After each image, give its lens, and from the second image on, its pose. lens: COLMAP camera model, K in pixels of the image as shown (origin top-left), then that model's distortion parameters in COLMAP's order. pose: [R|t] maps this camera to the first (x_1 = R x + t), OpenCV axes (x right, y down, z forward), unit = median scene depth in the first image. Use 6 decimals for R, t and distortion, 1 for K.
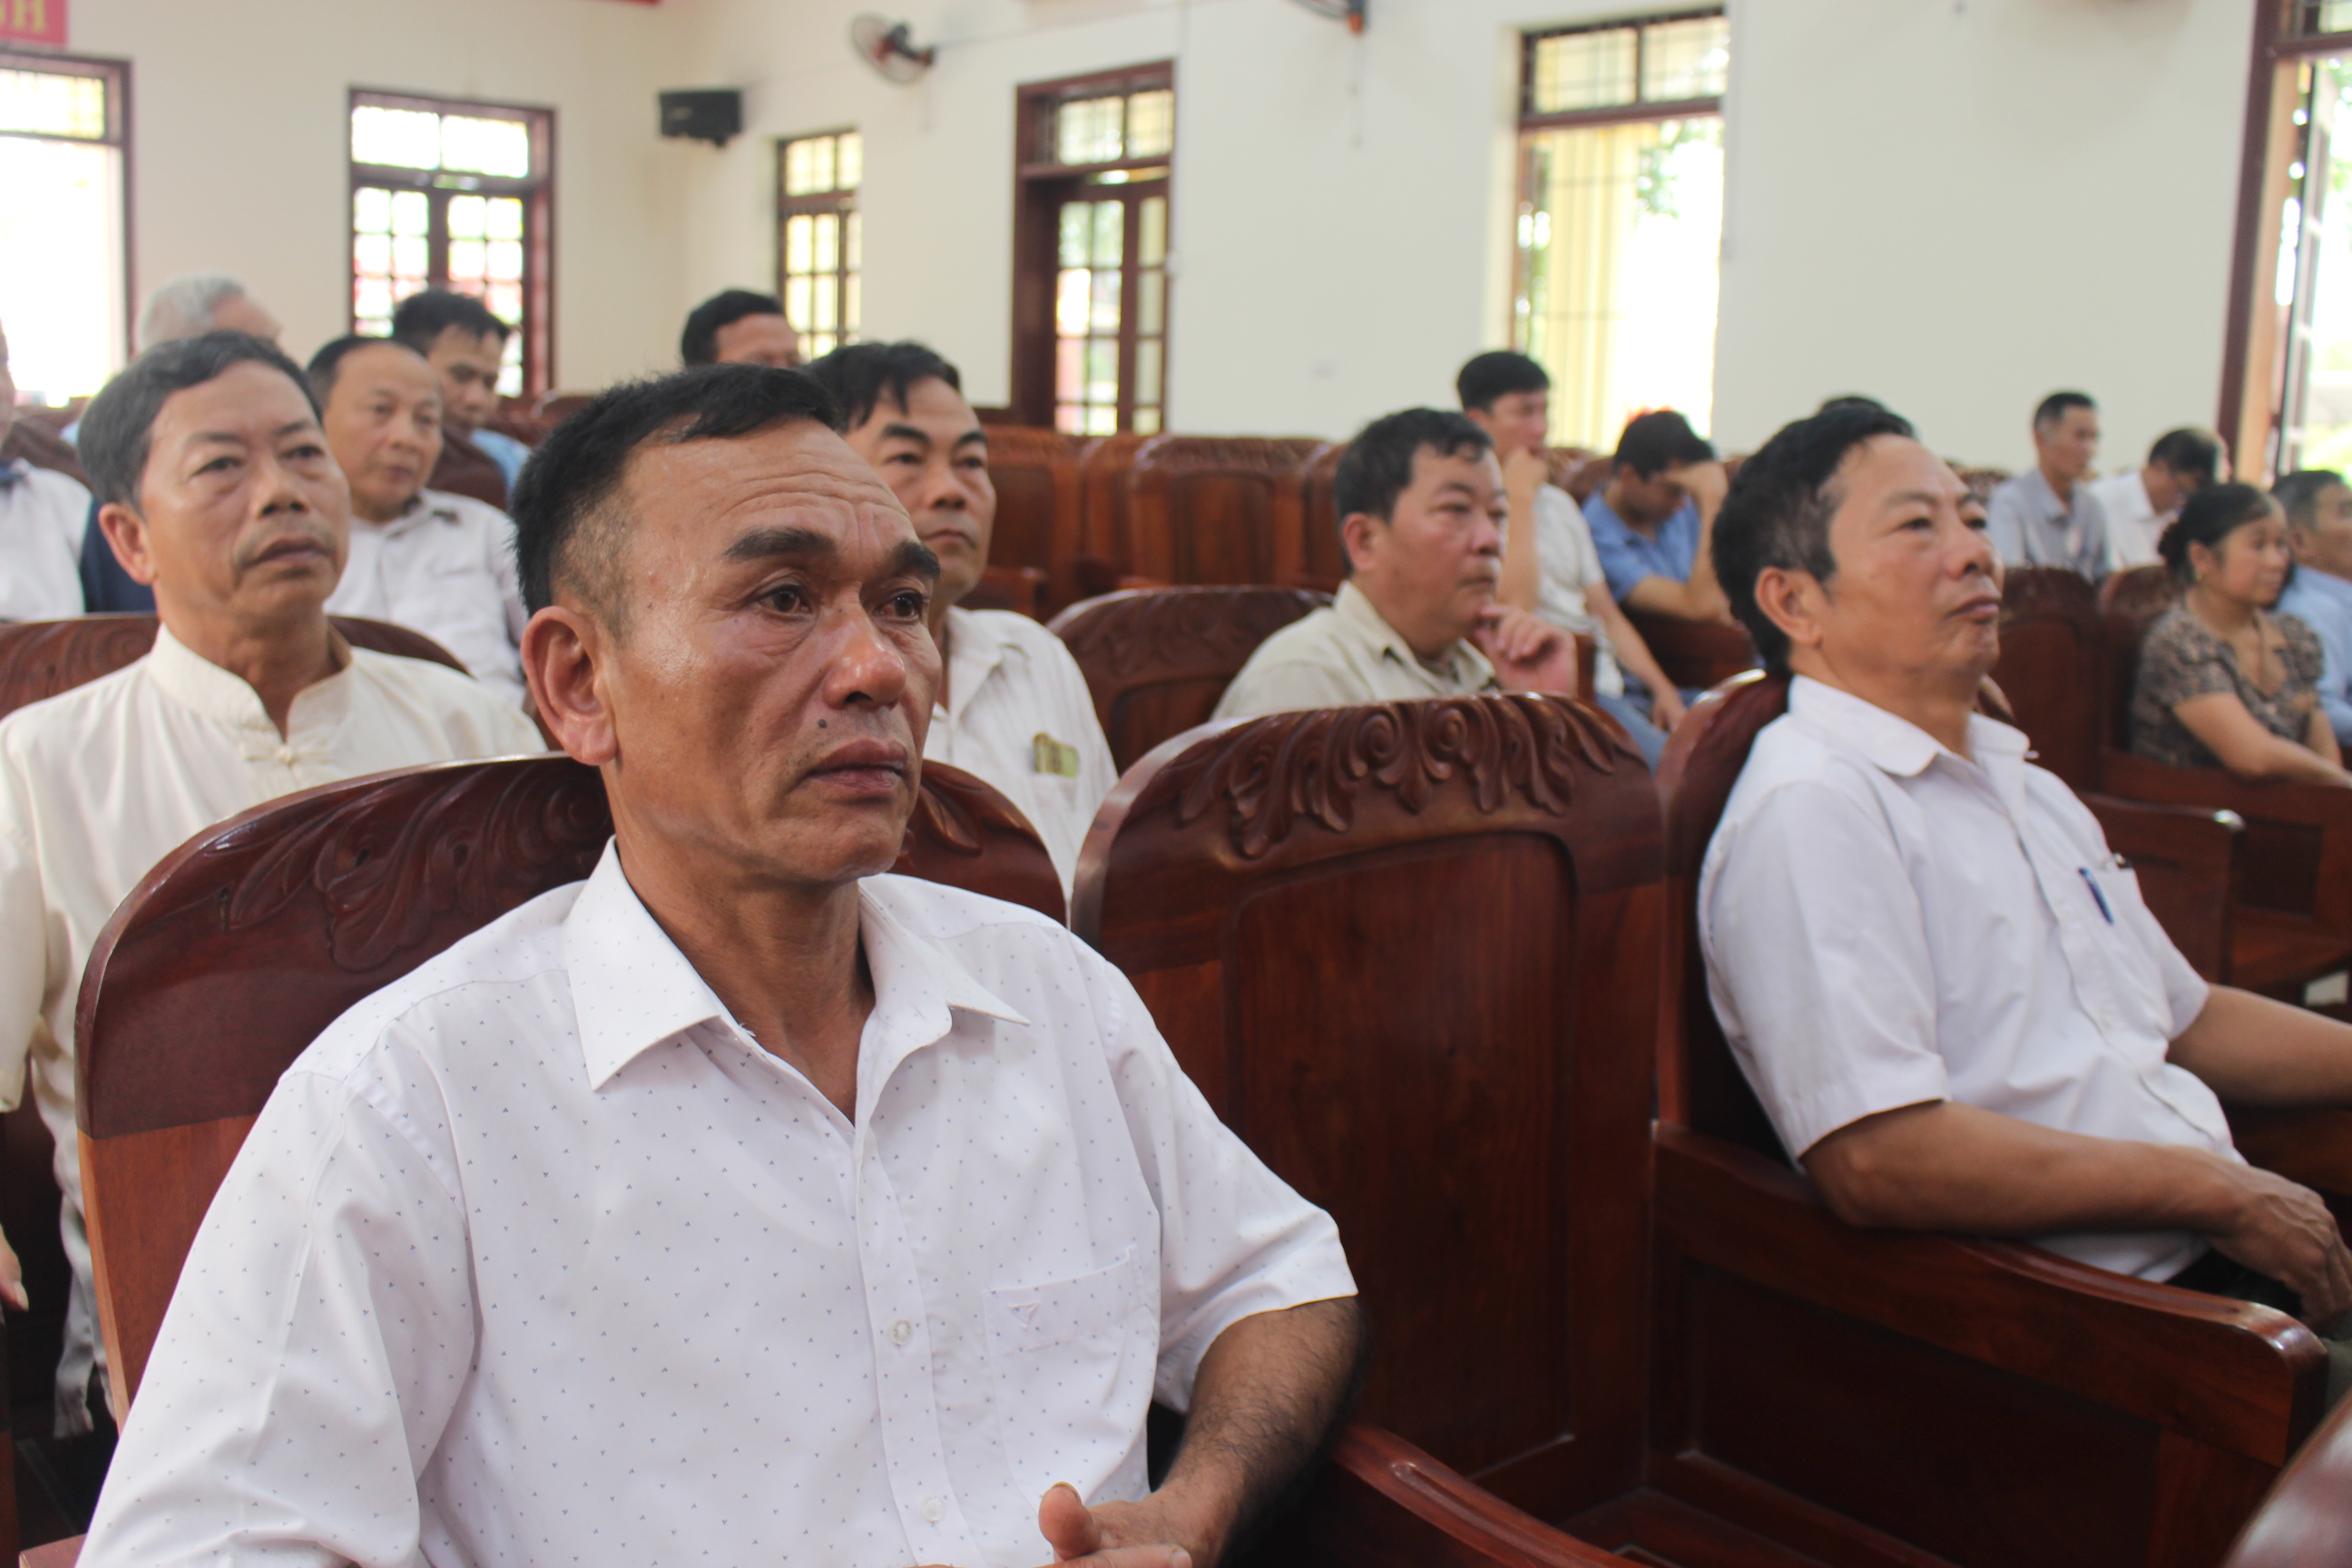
lens RADIAL K [[2388.7, 0, 1179.8], [0, 2388.7, 812.9], [0, 0, 1]] dist [-0.113333, 0.178646]
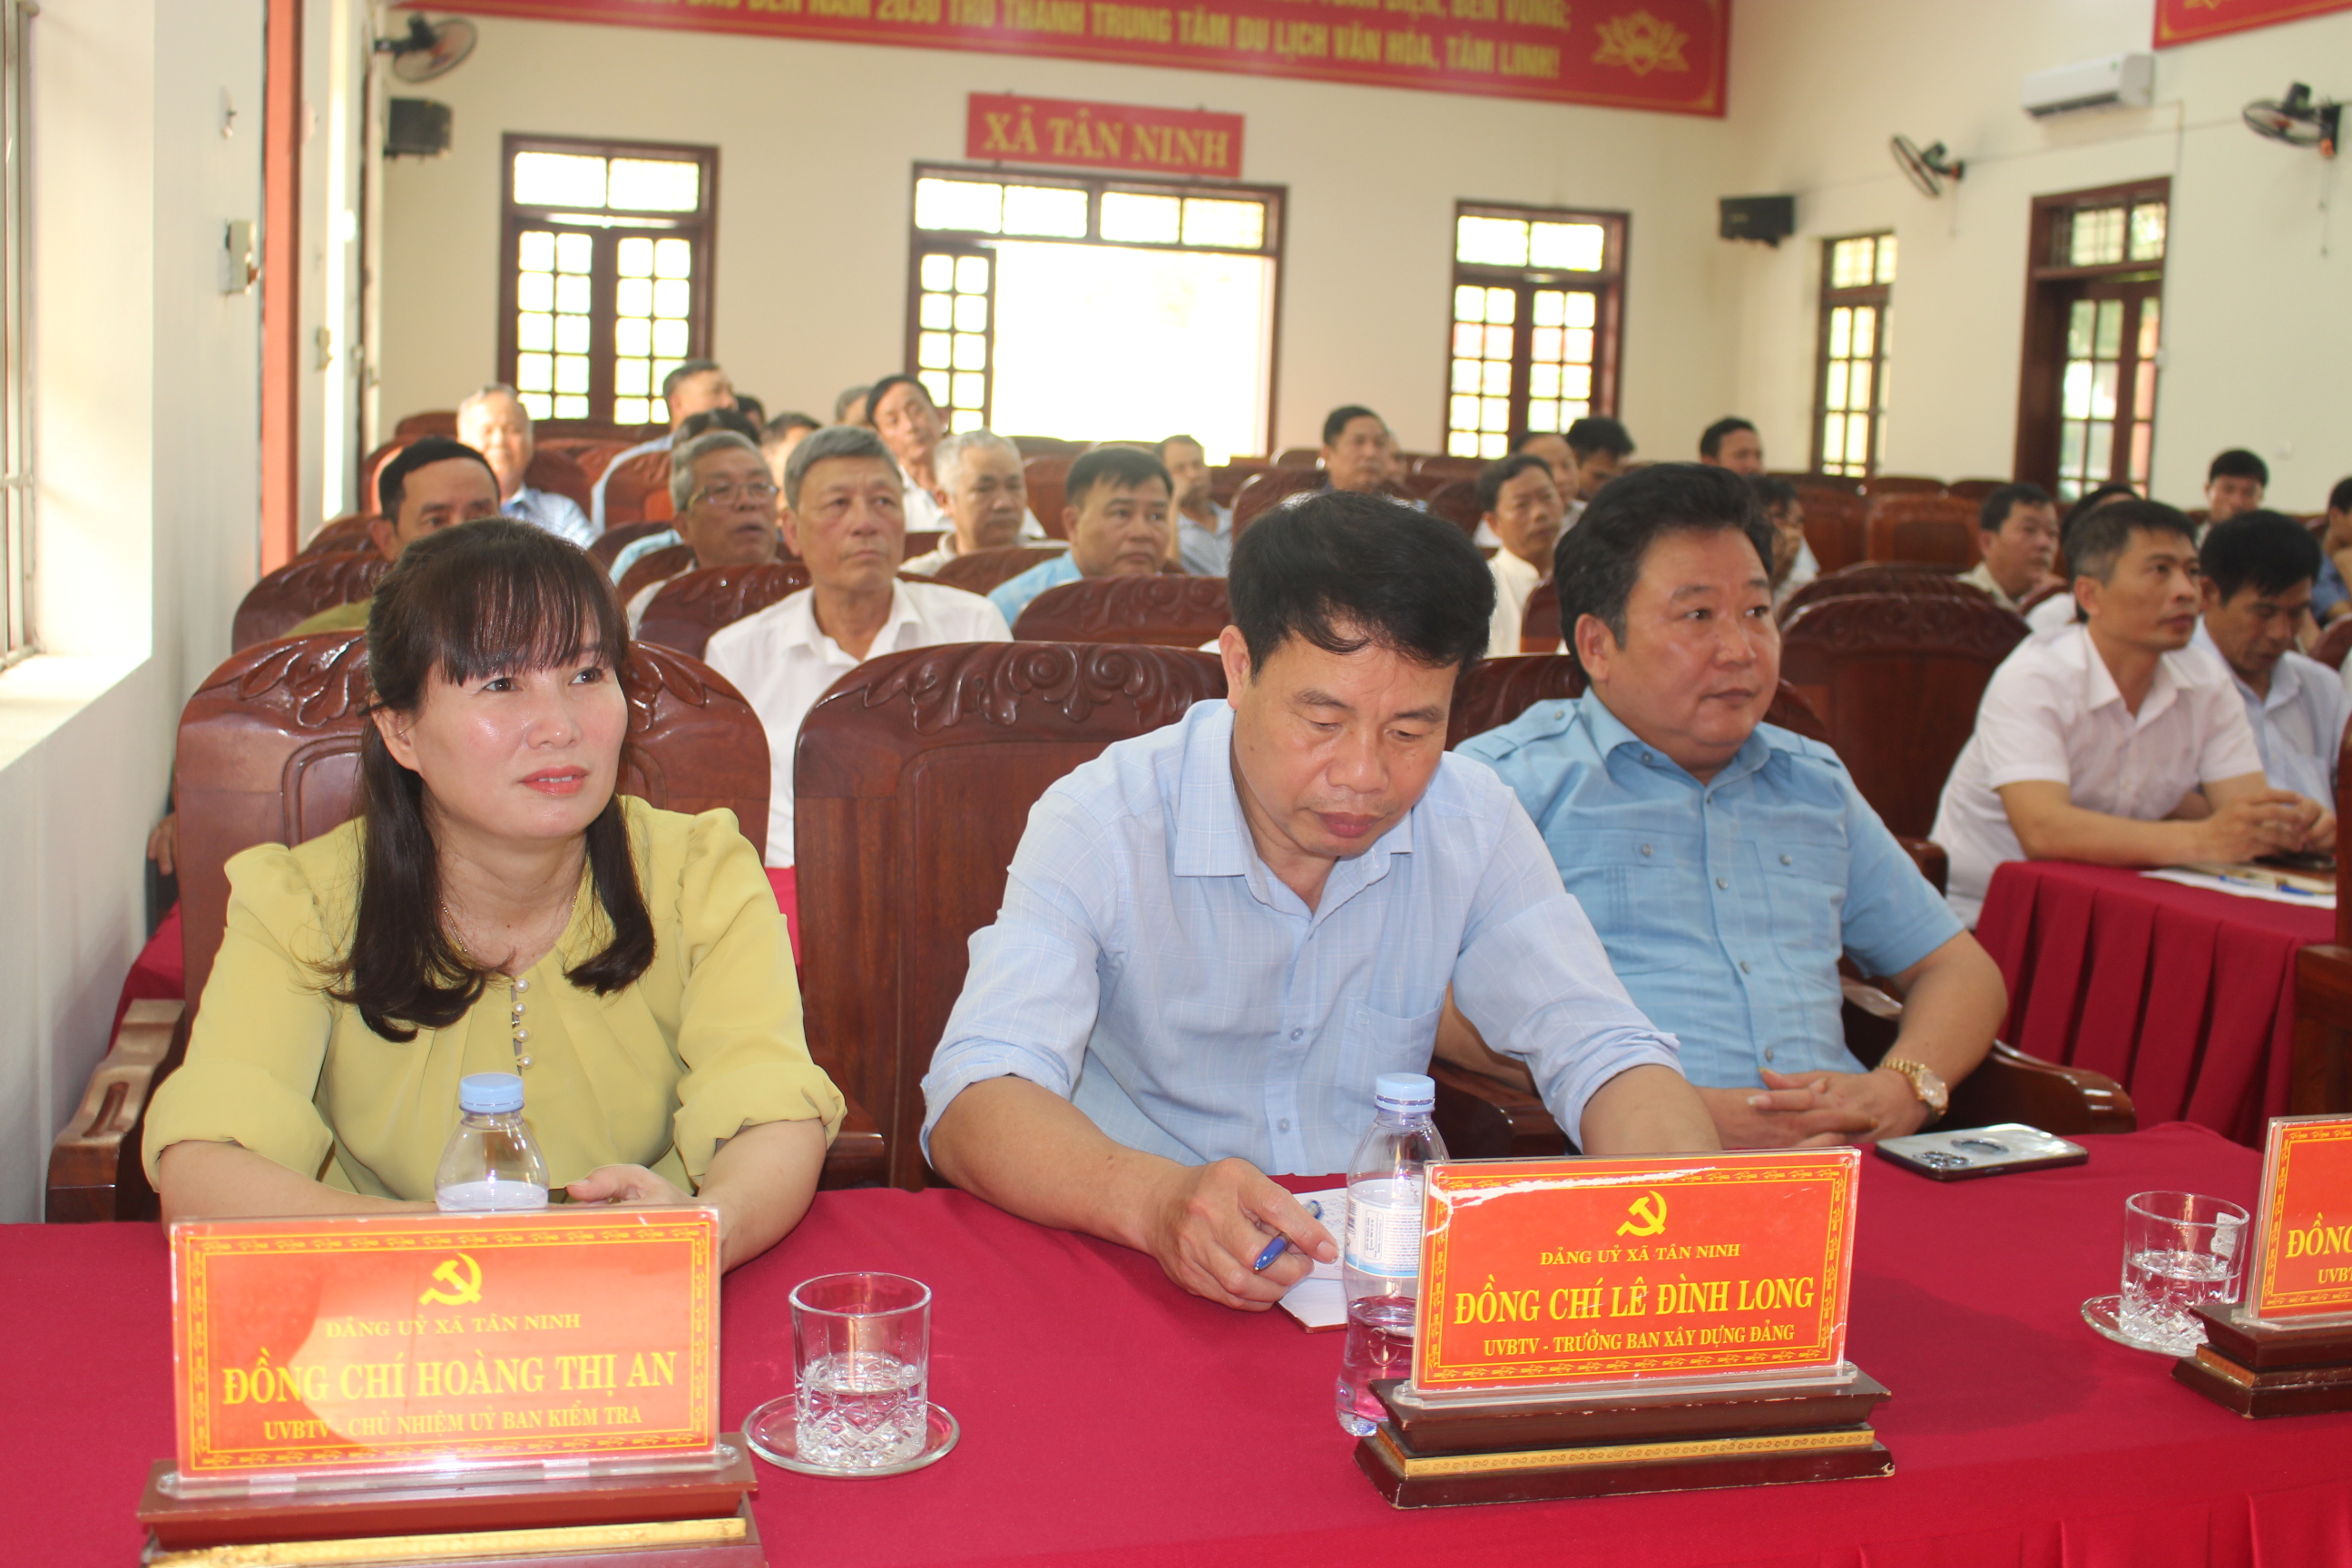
lens RADIAL K [[2627.1, 0, 1173.4], [0, 2627.1, 740.7], [0, 0, 1]] dist [-0.109652, 0.209185]
pose [[0.913294, 0.049717, -0.404256, 0.067766], [-0.077266, 0.995648, -0.052110, 0.044998], [0.399906, 0.078827, 0.913160, -0.265254]]
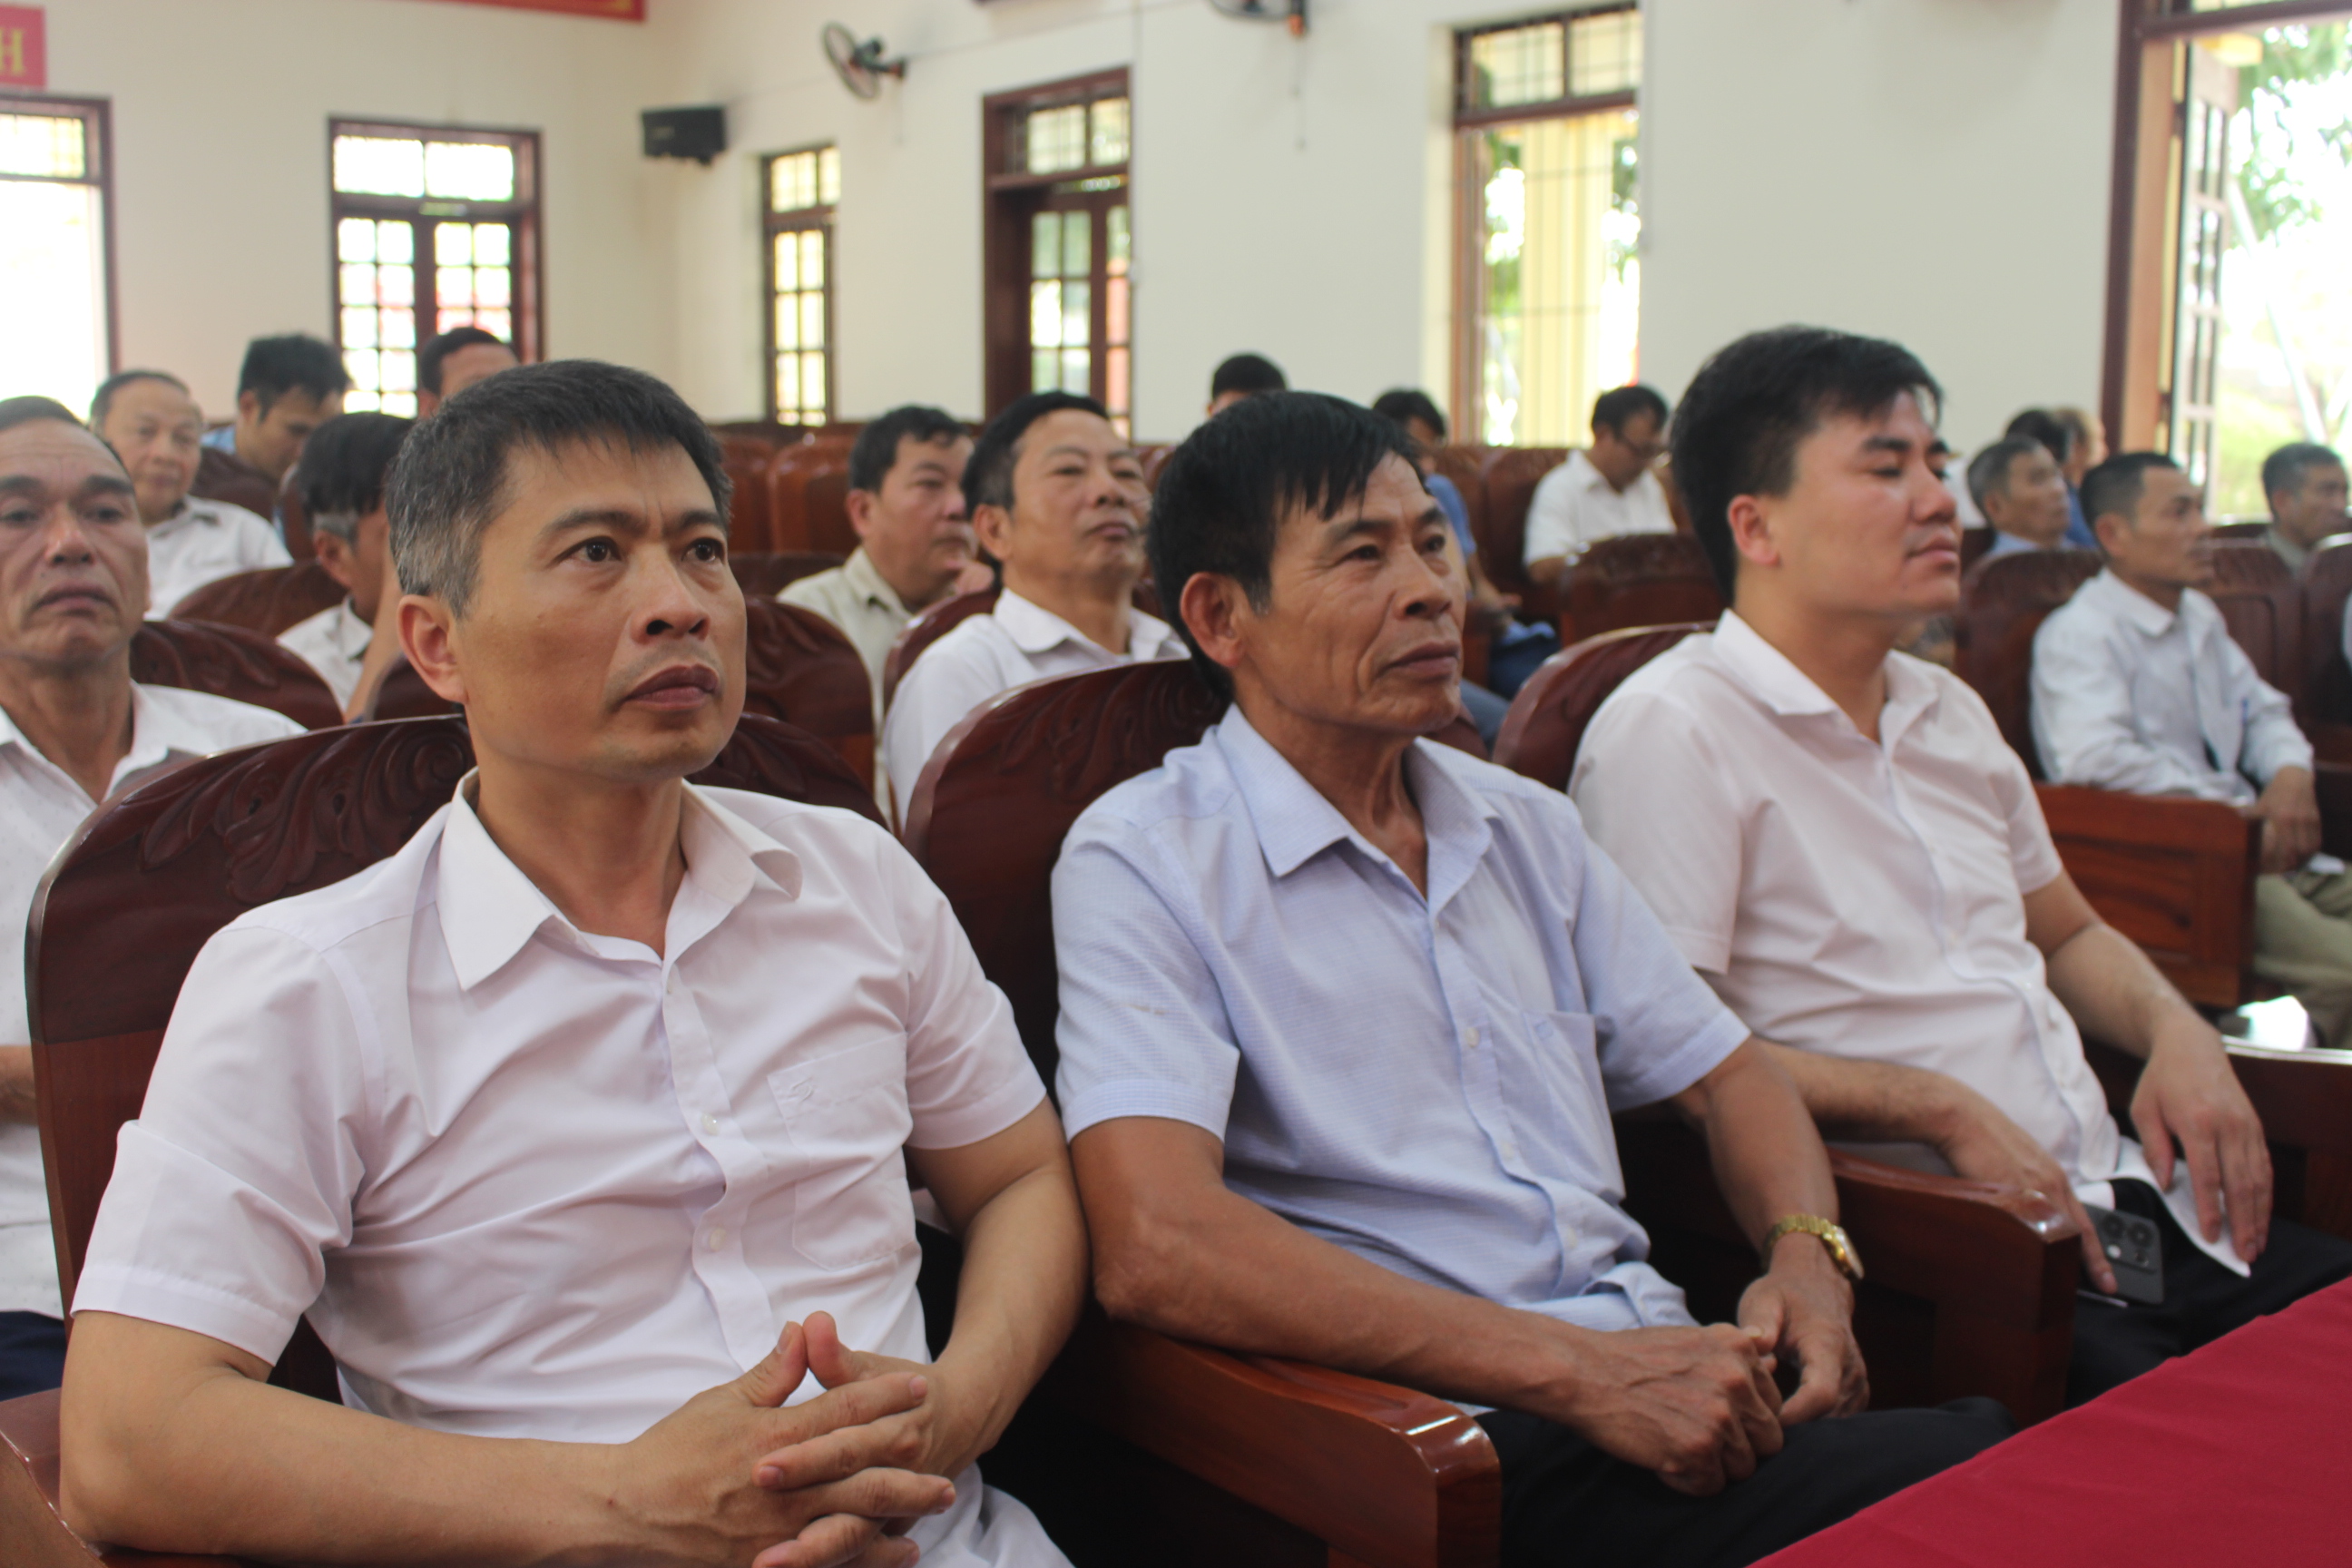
lens RADIAL K [[2627.1, 0, 1173.4], [0, 2627.1, 740.7], [0, 0, 1]] dist [-0.109652, 0.209185]
pose [[0.998546, -0.022771, -0.048865, 0.055565], [0.020431, 0.998644, -0.047872, 0.013852], [0.049889, 0.046804, 0.997657, -0.066261]]
